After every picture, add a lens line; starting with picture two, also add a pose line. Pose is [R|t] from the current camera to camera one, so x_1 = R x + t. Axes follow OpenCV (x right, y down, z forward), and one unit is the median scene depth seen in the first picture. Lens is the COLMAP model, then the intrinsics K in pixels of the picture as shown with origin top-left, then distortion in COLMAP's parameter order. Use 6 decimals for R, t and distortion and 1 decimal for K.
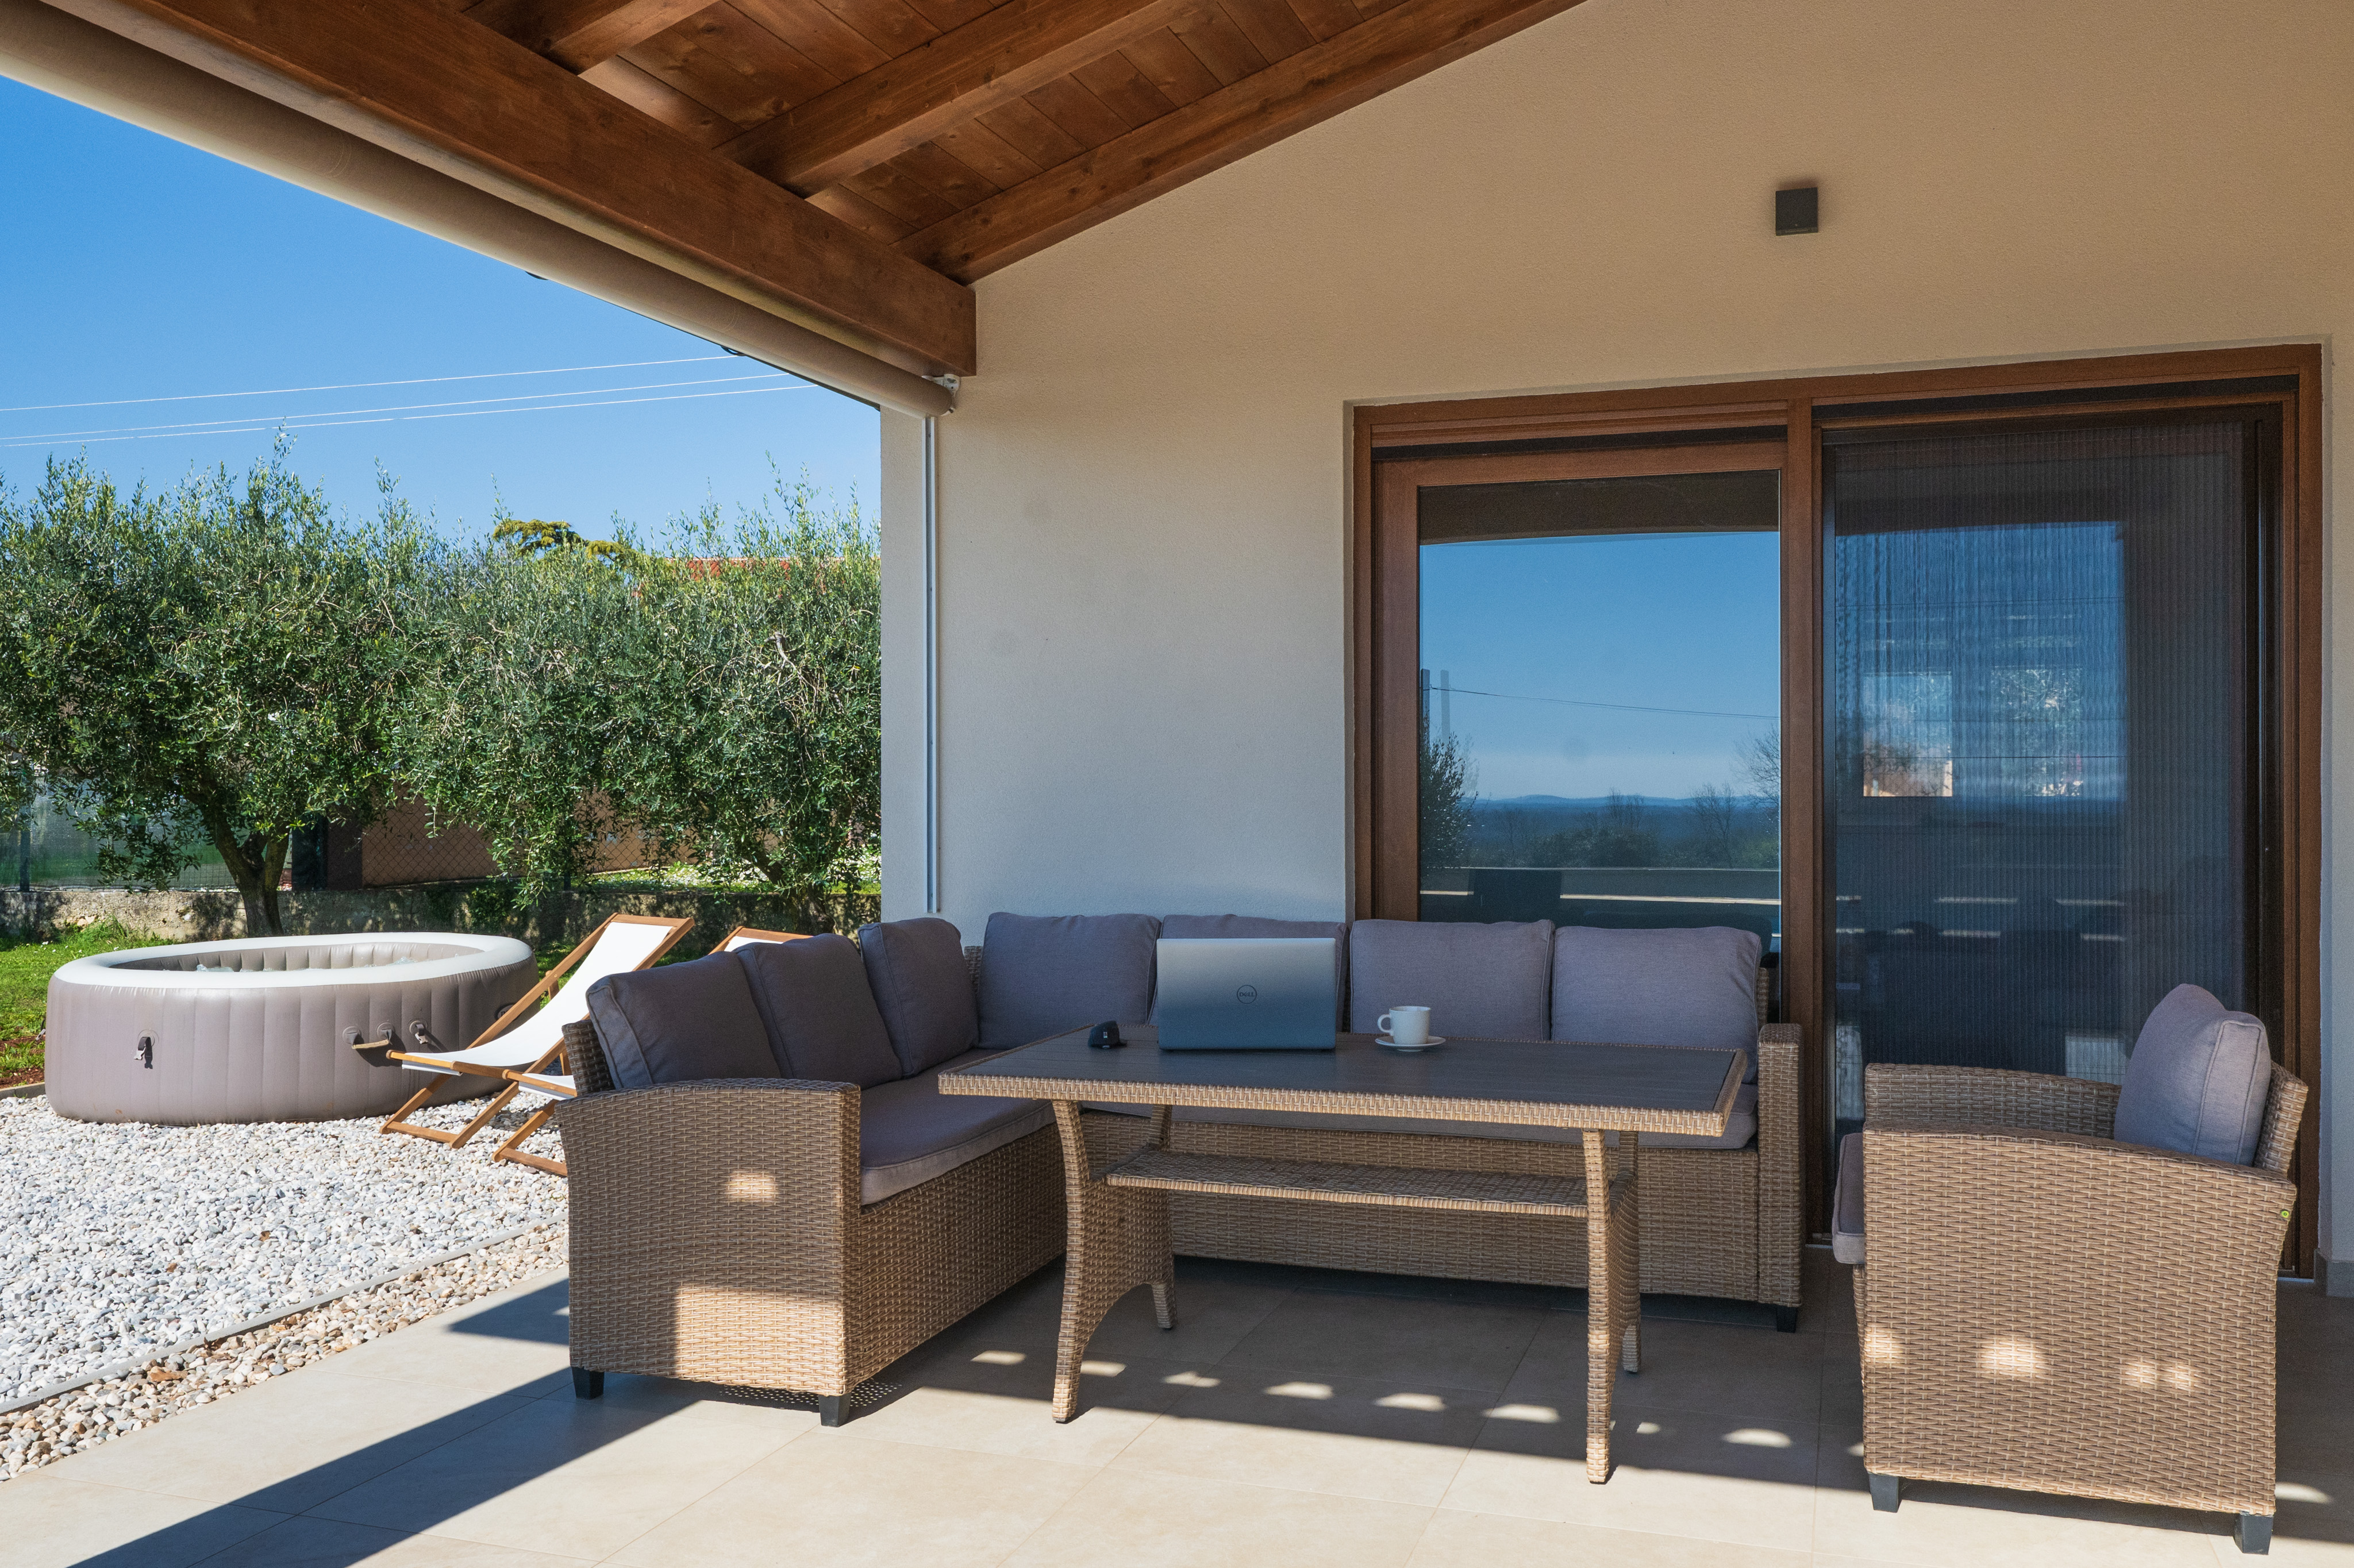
lens RADIAL K [[1816.1, 0, 1278.4], [0, 1816.1, 780.6], [0, 0, 1]] dist [0.002718, 0.001818]
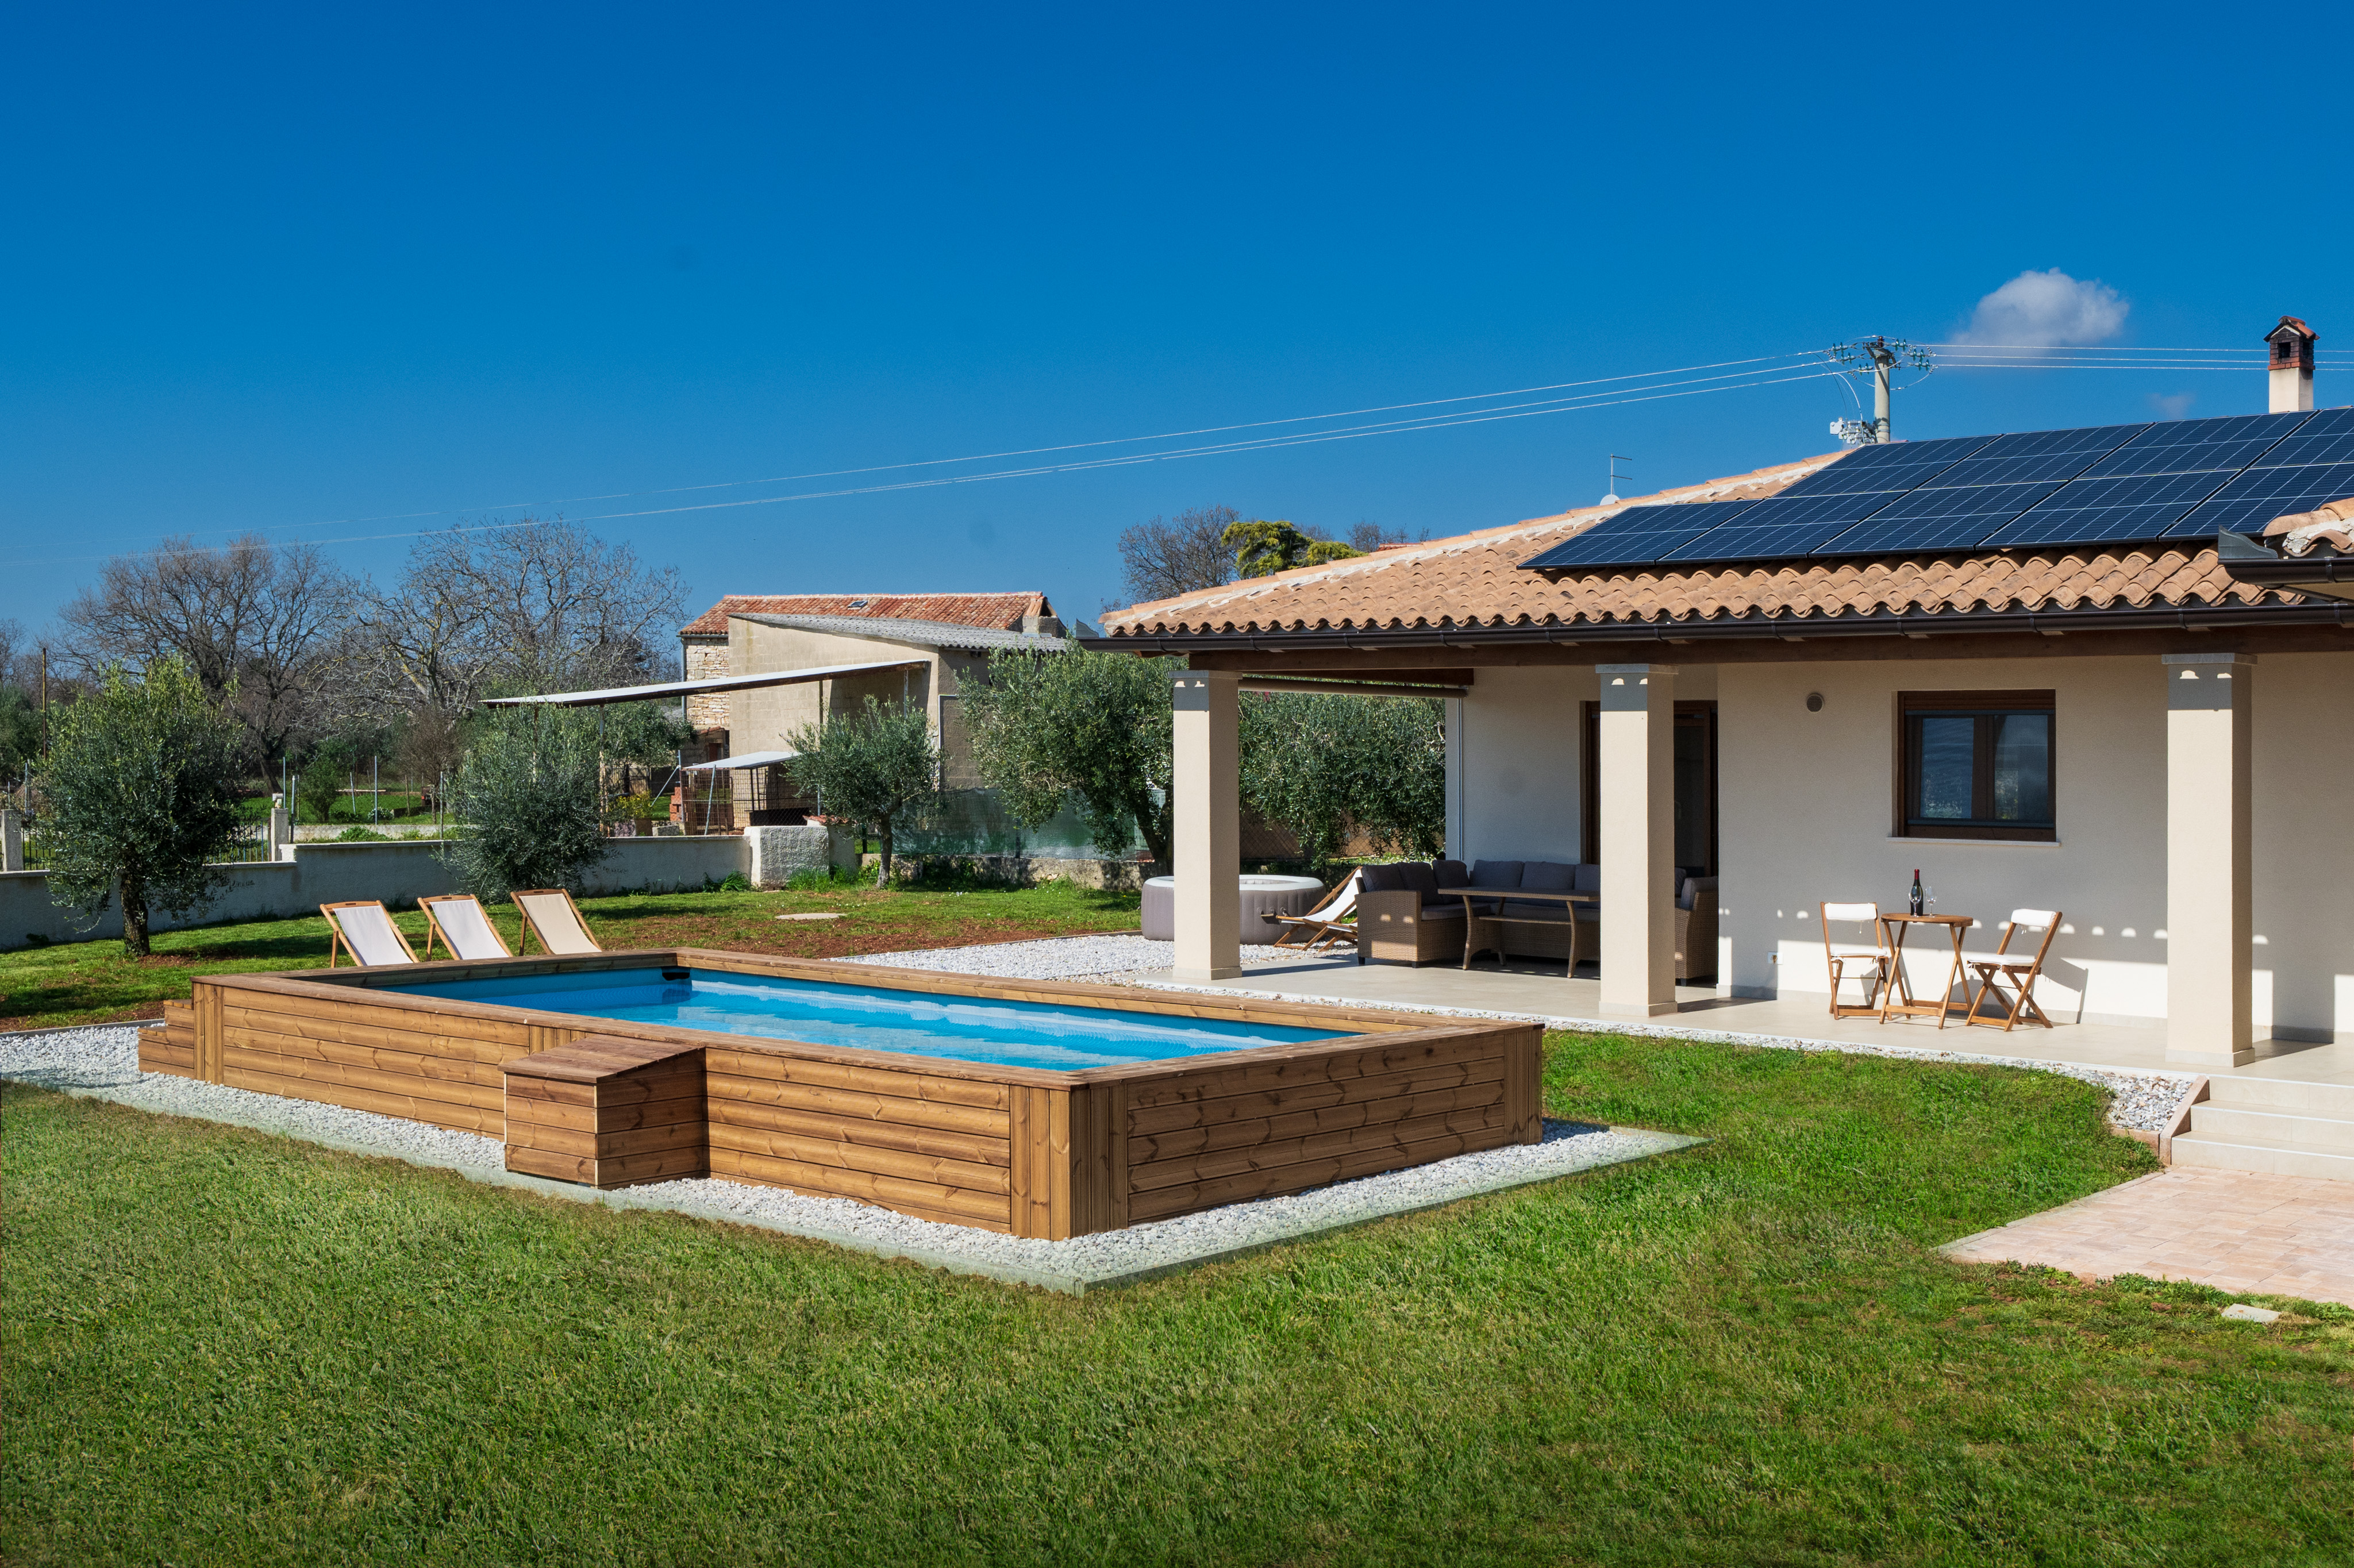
lens RADIAL K [[2540.9, 0, 1182.2], [0, 2540.9, 773.6], [0, 0, 1]] dist [-0.003863, 0.000000]
pose [[0.919770, 0.013843, -0.392213, 1.082280], [-0.013048, 0.999904, 0.004693, -0.089332], [0.392240, 0.000801, 0.919862, -3.214876]]
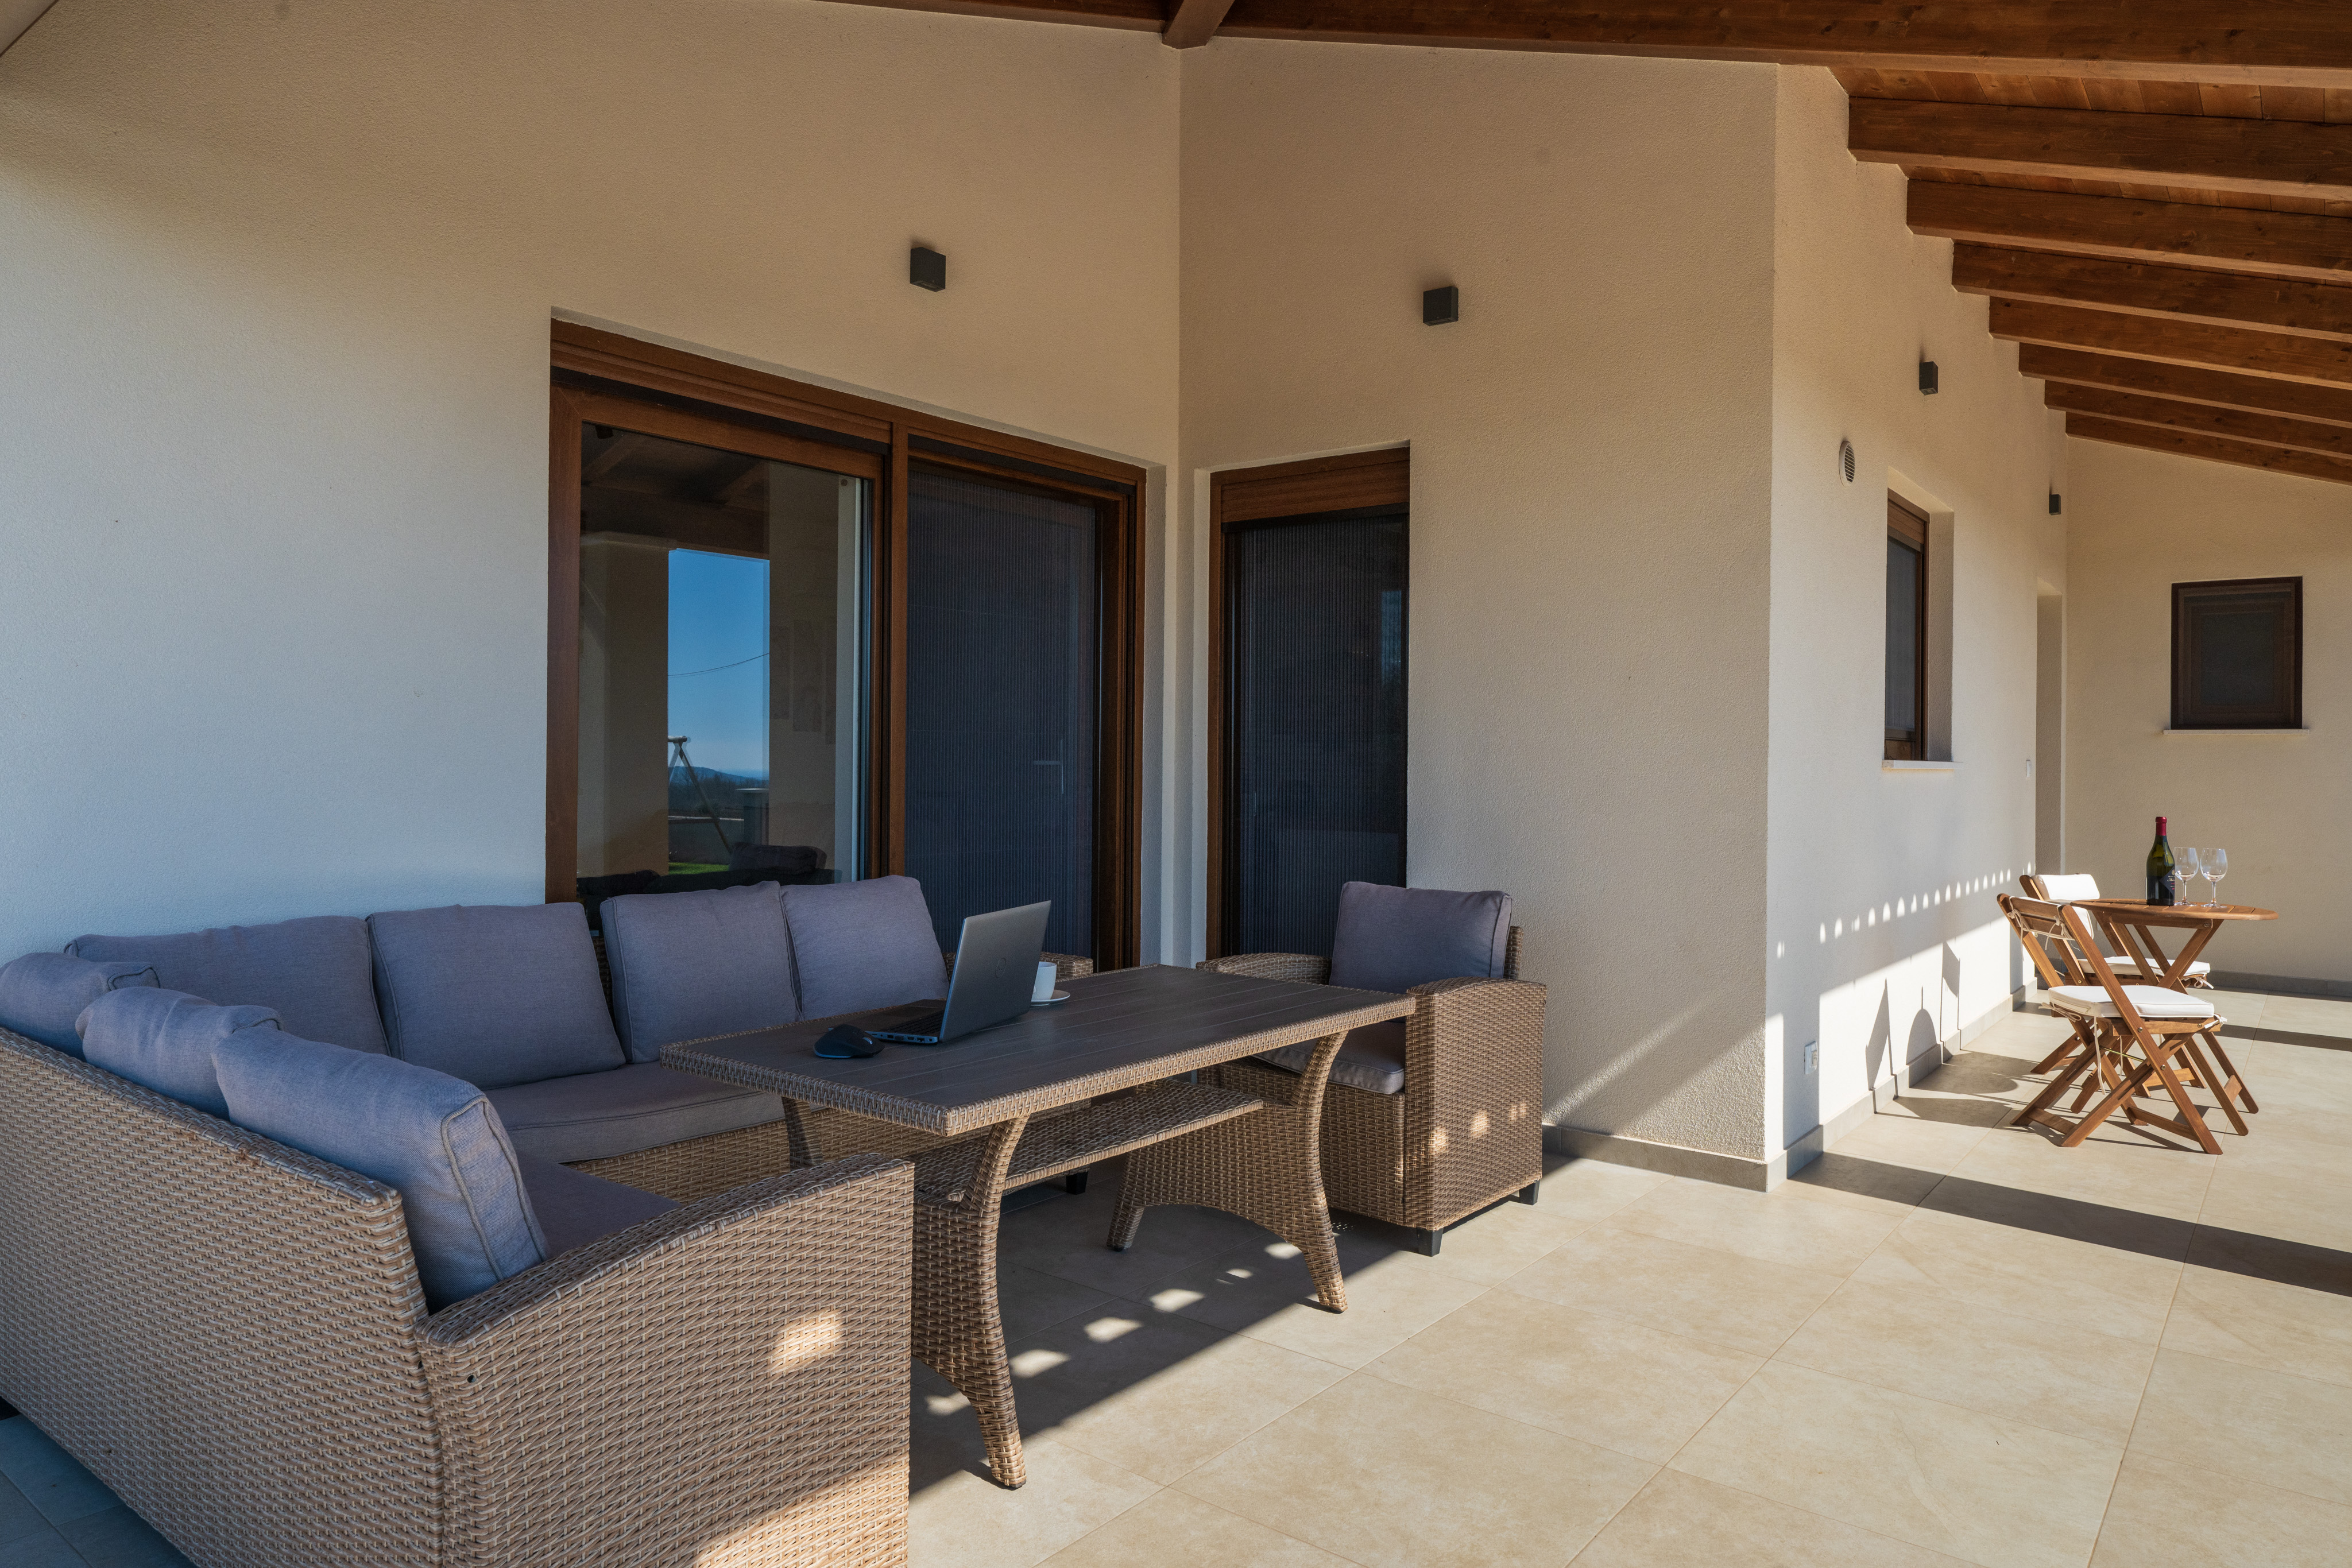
lens RADIAL K [[1501.5, 0, 1137.5], [0, 1501.5, 770.9], [0, 0, 1]] dist [-0.011840, 0.003126]
pose [[0.364182, -0.004165, 0.931319, -0.514262], [-0.010176, 0.999913, 0.008451, 0.002984], [-0.931272, -0.012555, 0.364107, 0.459262]]
